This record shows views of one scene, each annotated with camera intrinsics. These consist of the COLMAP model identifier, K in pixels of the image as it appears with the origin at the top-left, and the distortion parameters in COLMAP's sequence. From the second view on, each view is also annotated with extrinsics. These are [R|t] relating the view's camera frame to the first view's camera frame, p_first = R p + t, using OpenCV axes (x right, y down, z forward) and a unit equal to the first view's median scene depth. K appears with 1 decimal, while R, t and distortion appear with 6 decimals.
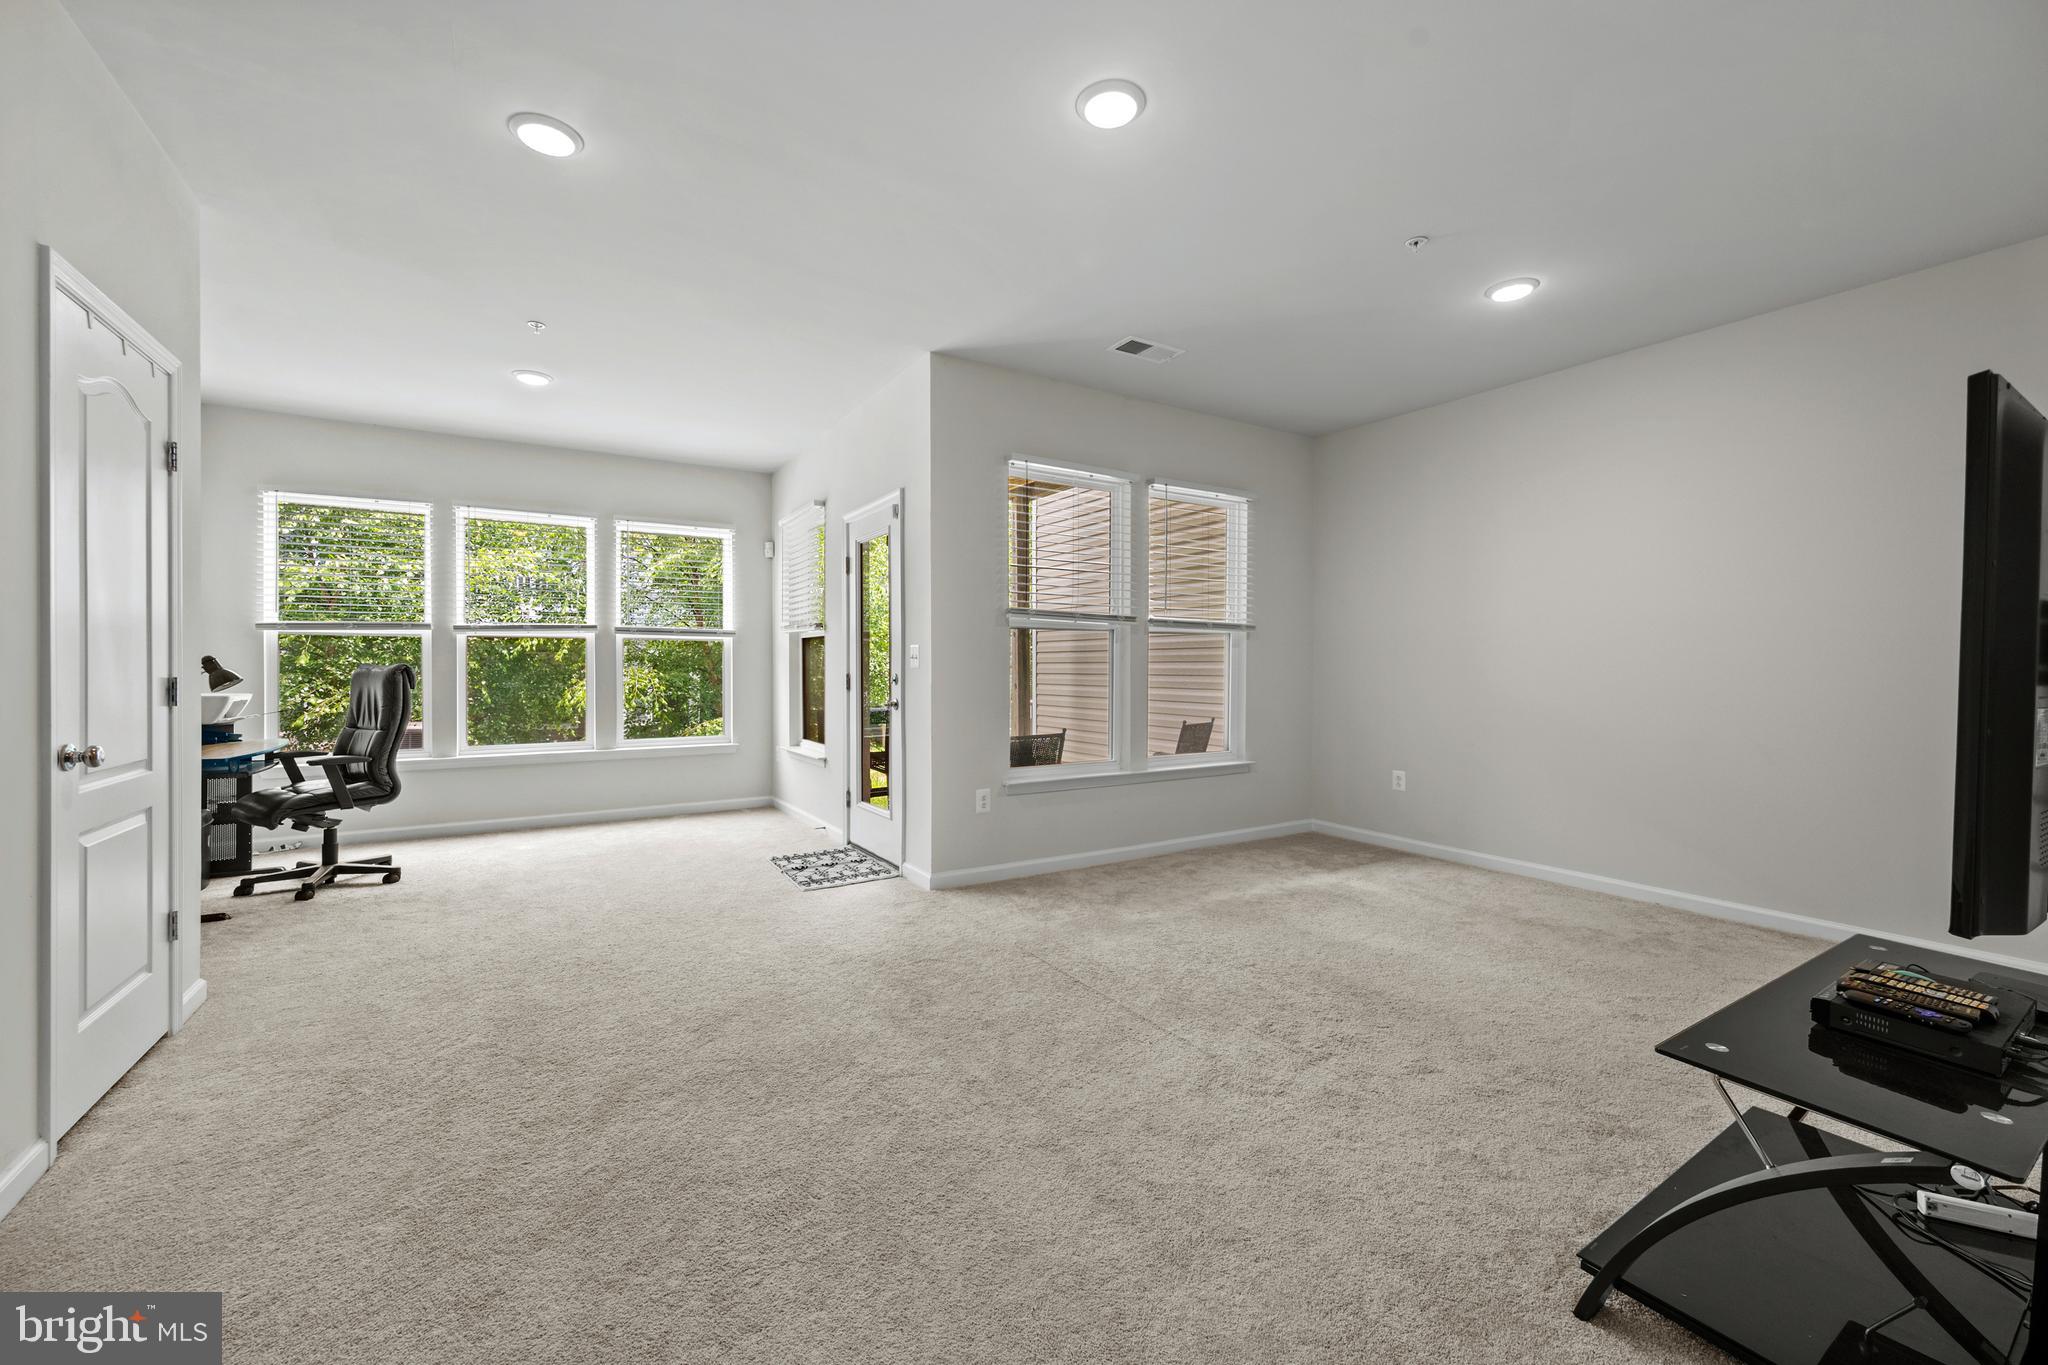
lens RADIAL K [[804.1, 0, 1012.4], [0, 804.1, 669.8], [0, 0, 1]] dist [-0.001473, 0.000073]
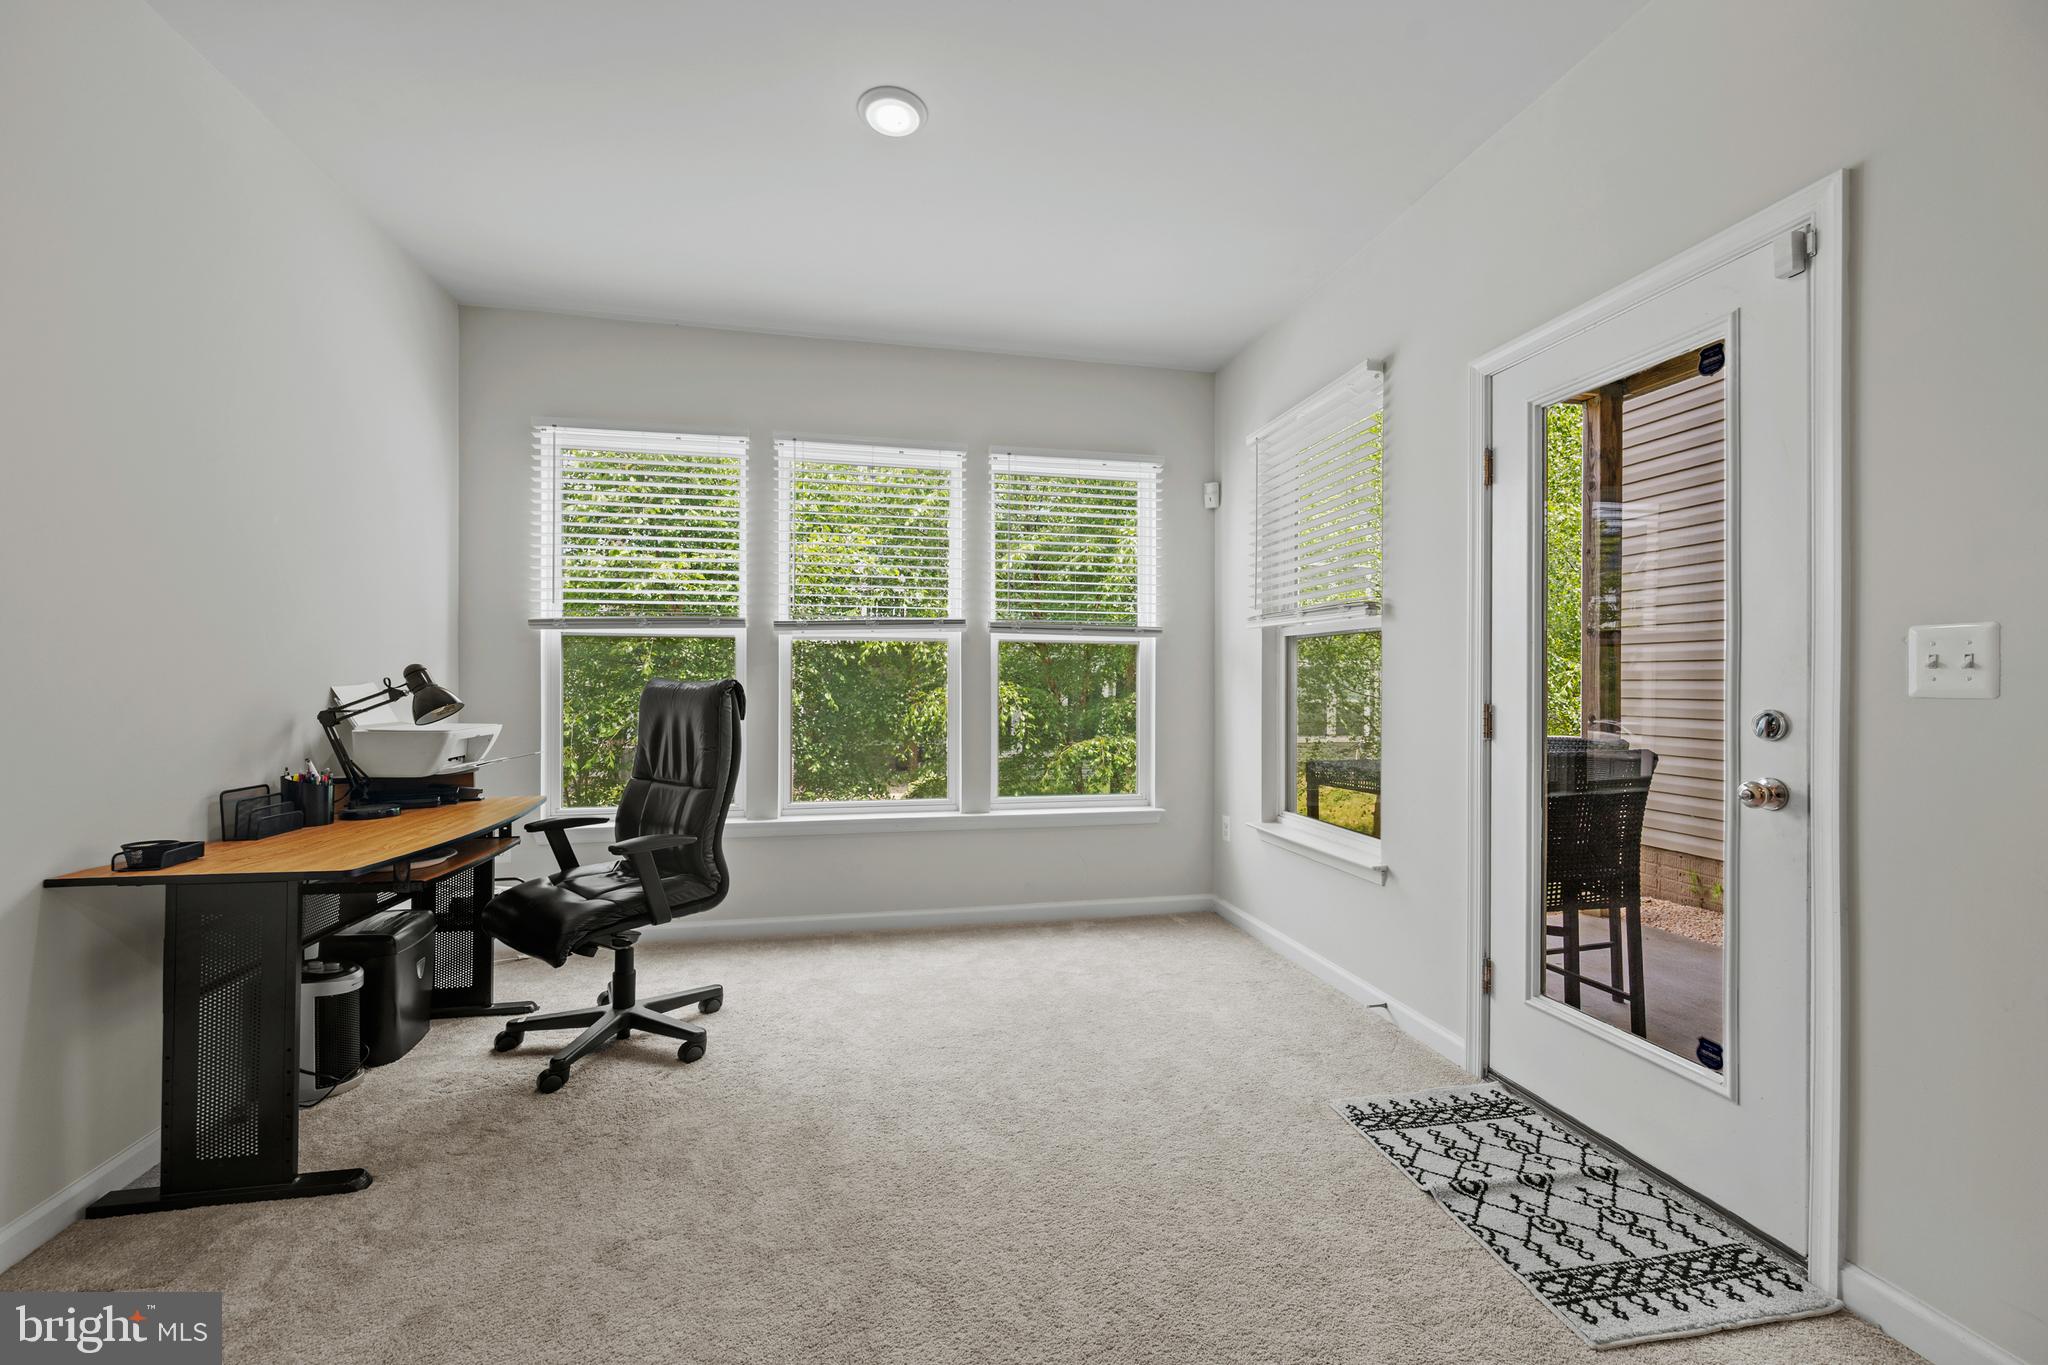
lens RADIAL K [[795.6, 0, 999.5], [0, 795.6, 686.4], [0, 0, 1]] dist [-0.002492, 0.000166]
pose [[0.933987, 0.007003, -0.357237, -0.314474], [-0.006669, 0.999975, 0.002168, -0.004105], [0.357244, 0.000357, 0.934011, 0.496552]]
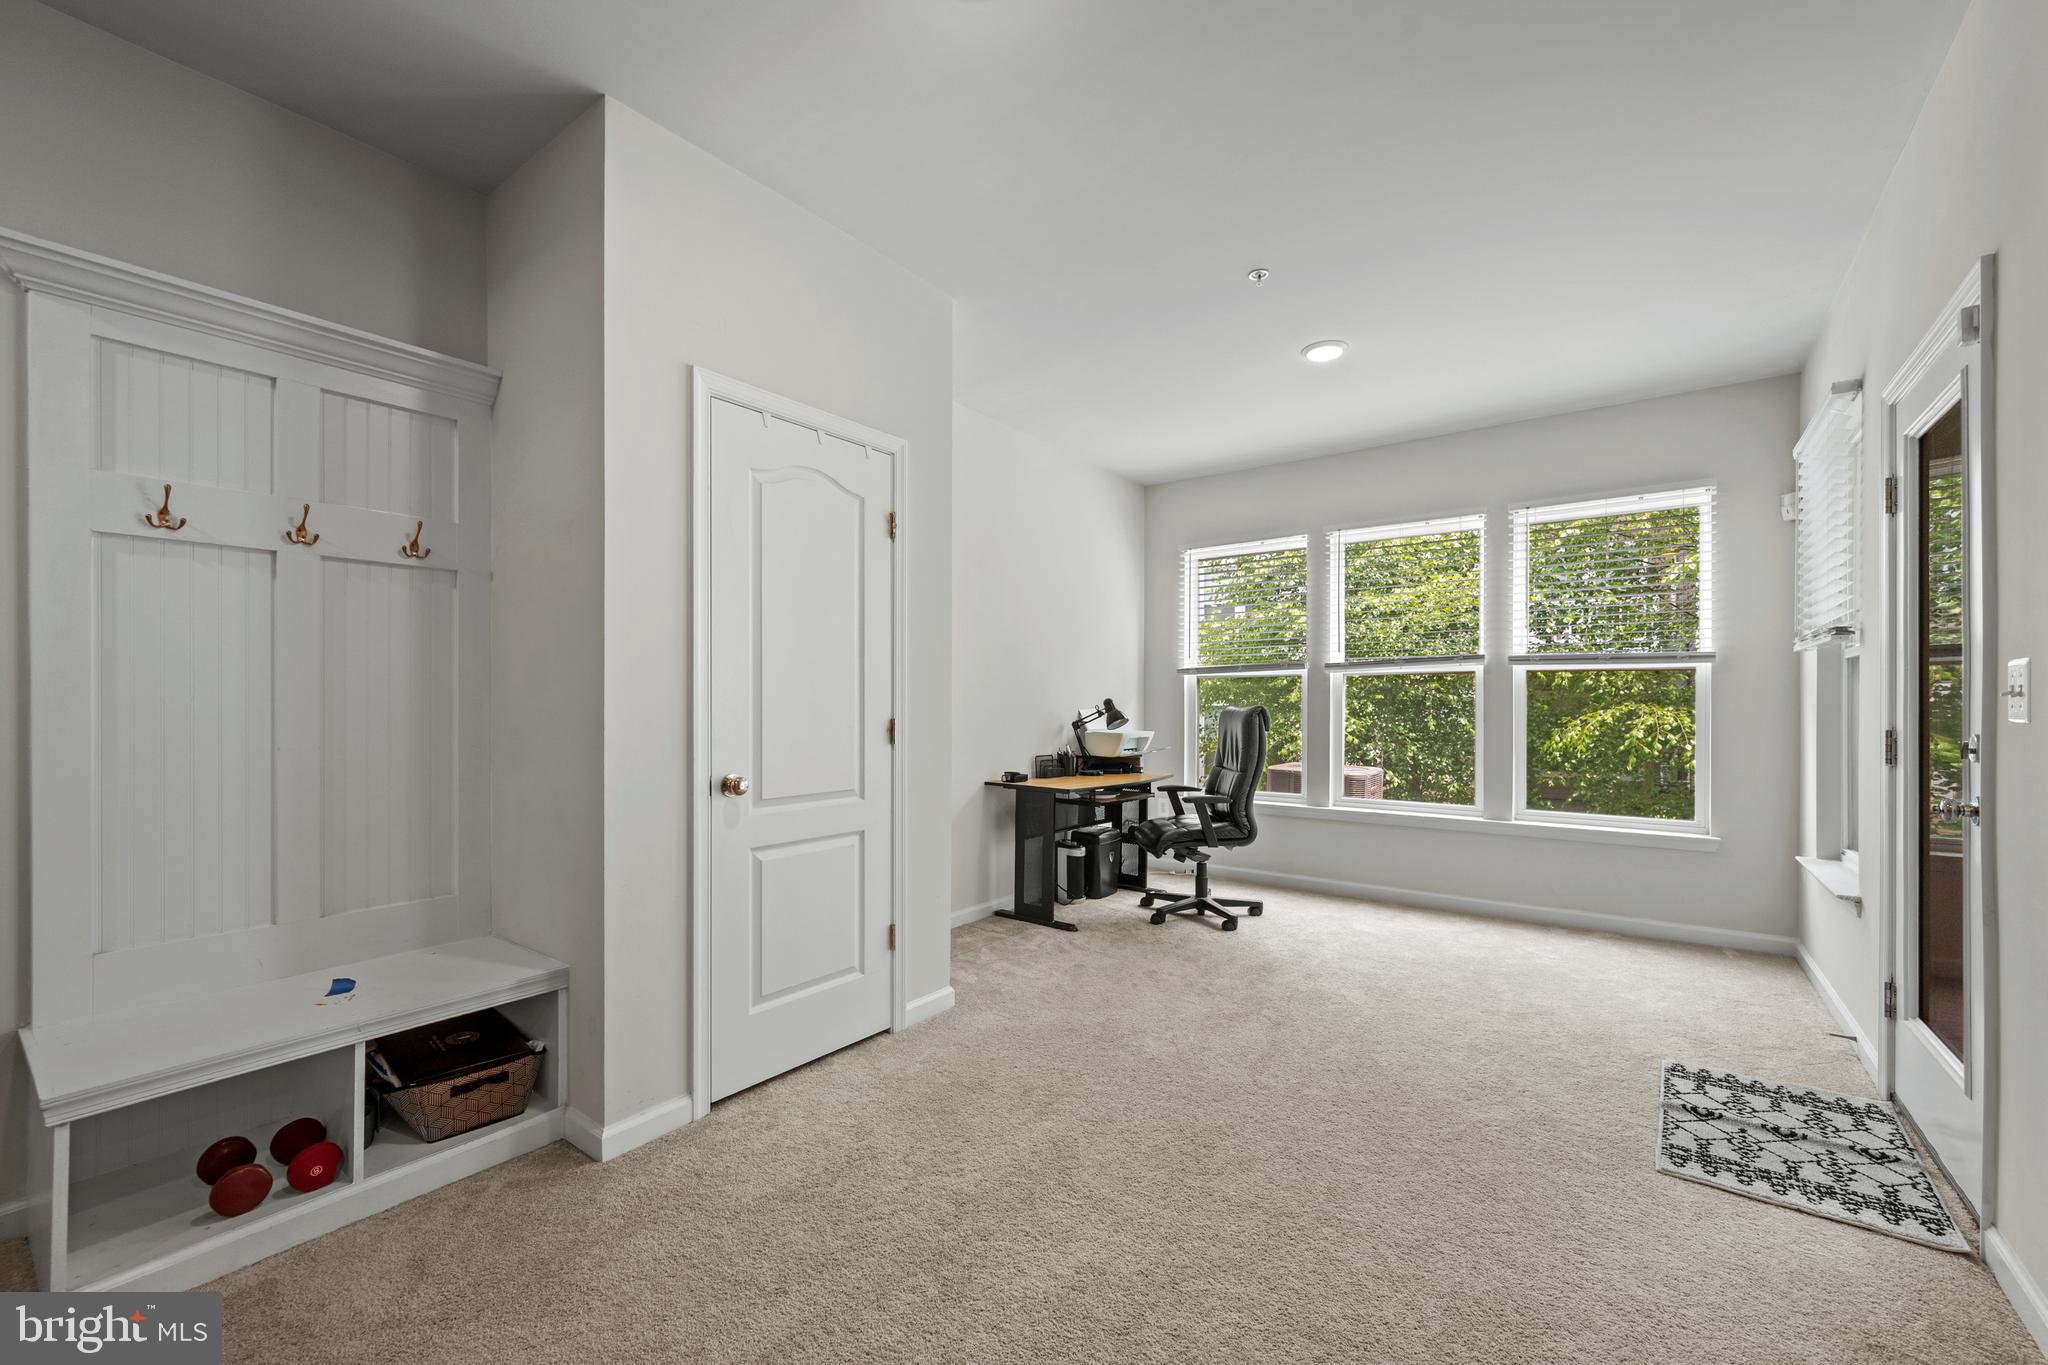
lens RADIAL K [[817.8, 0, 1037.0], [0, 817.8, 702.4], [0, 0, 1]] dist [0.002424, -0.000006]
pose [[0.369117, 0.000655, -0.929383, 0.054851], [-0.007216, 0.999972, -0.002161, -0.006427], [0.929355, 0.007504, 0.369112, 0.383272]]
